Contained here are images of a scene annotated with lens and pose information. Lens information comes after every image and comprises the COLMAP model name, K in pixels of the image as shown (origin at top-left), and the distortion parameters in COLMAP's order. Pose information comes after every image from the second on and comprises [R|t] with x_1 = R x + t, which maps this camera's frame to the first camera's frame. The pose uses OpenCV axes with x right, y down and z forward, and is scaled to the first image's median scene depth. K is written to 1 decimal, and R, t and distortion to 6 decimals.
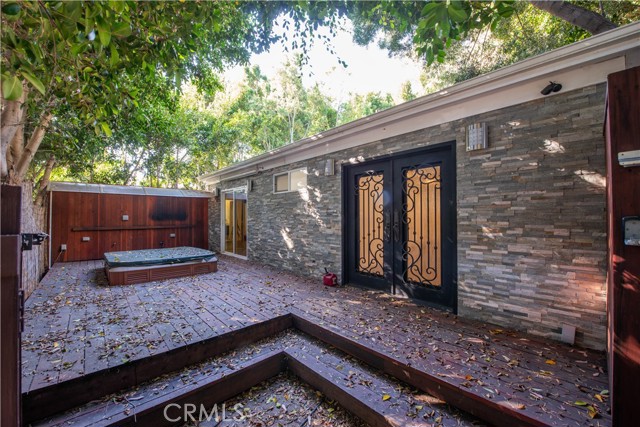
lens RADIAL K [[257.3, 0, 321.1], [0, 257.3, 215.1], [0, 0, 1]] dist [-0.002418, -0.000175]
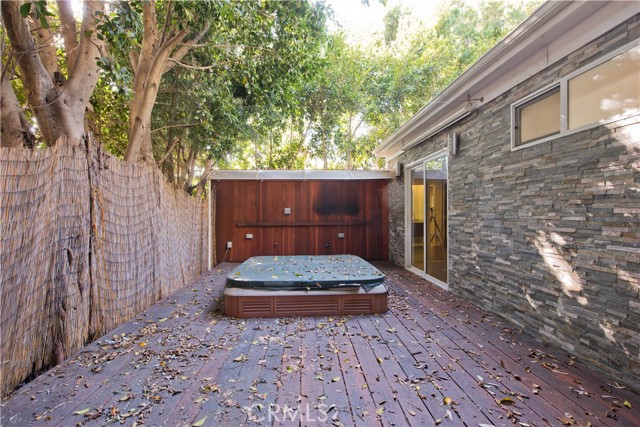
lens RADIAL K [[310.6, 0, 320.1], [0, 310.6, 214.5], [0, 0, 1]] dist [-0.019256, 0.000596]
pose [[0.775344, 0.001760, -0.631537, -0.094646], [0.009019, 0.999863, 0.013860, 0.009872], [0.631475, -0.016442, 0.775222, 0.357590]]
